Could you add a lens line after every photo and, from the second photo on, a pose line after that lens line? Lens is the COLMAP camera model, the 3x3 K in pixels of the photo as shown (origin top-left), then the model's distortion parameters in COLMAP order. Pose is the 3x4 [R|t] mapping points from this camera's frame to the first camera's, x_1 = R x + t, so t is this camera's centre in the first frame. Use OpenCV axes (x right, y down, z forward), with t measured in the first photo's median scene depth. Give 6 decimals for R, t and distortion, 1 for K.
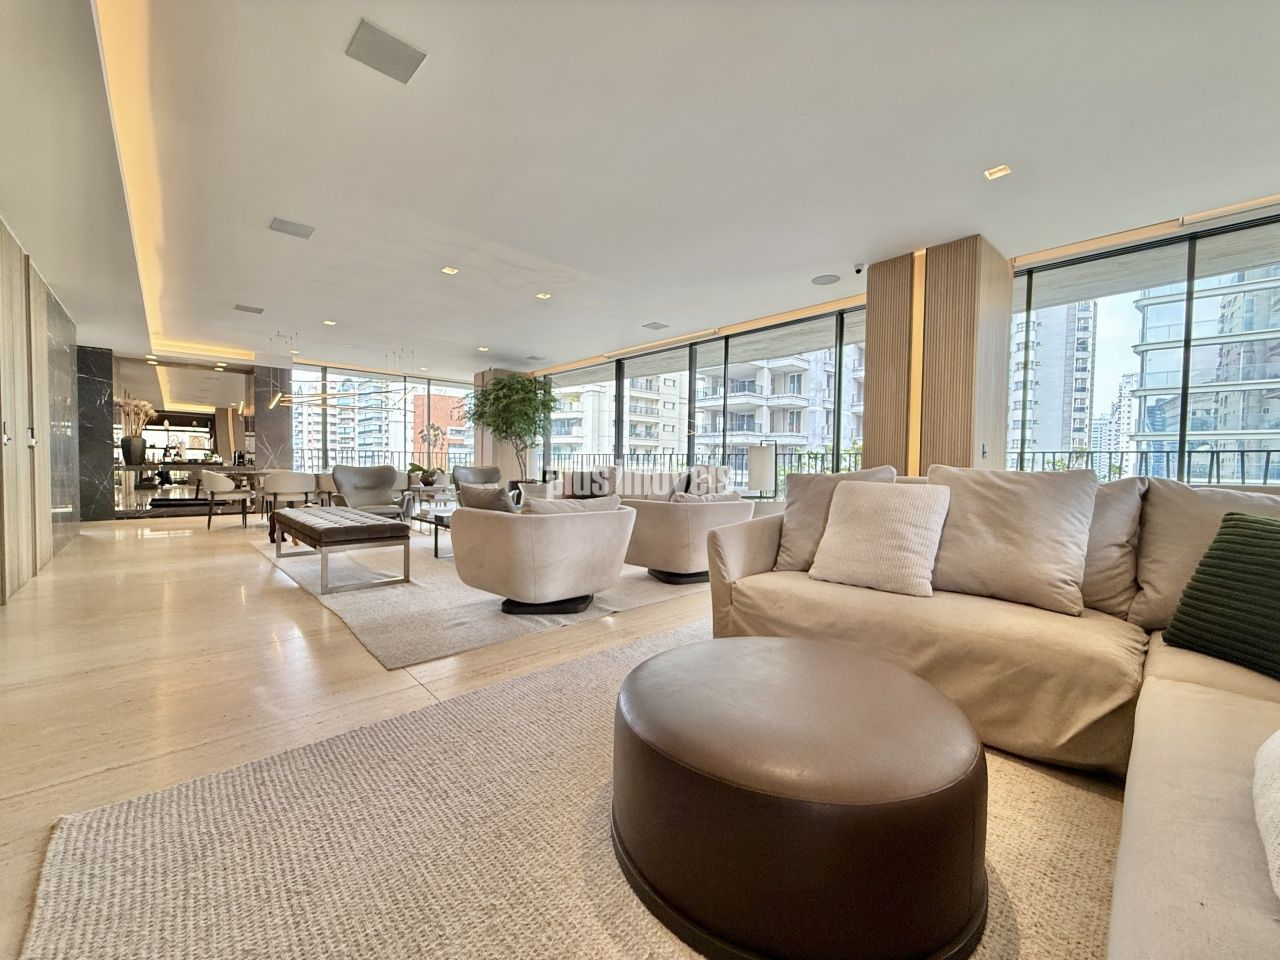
lens RADIAL K [[511.9, 0, 632.2], [0, 511.9, 478.7], [0, 0, 1]] dist [0.000973, 0.000003]
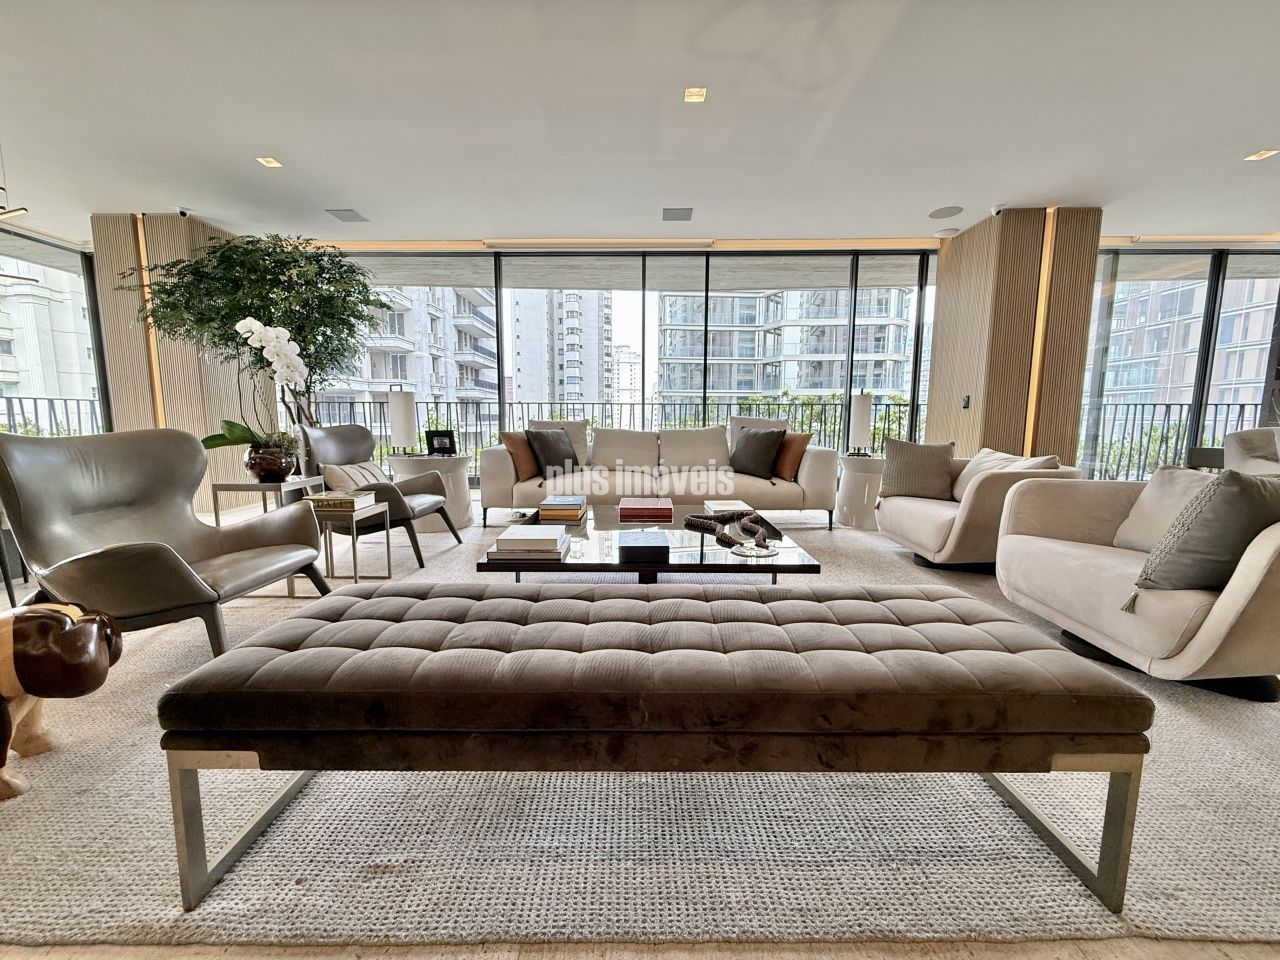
lens RADIAL K [[511.9, 0, 632.2], [0, 511.9, 478.7], [0, 0, 1]] dist [0.000973, 0.000003]
pose [[0.689119, -0.098235, 0.717959, -0.586017], [0.027683, 0.993614, 0.109381, -0.025657], [-0.724120, -0.055502, 0.687437, 0.617520]]
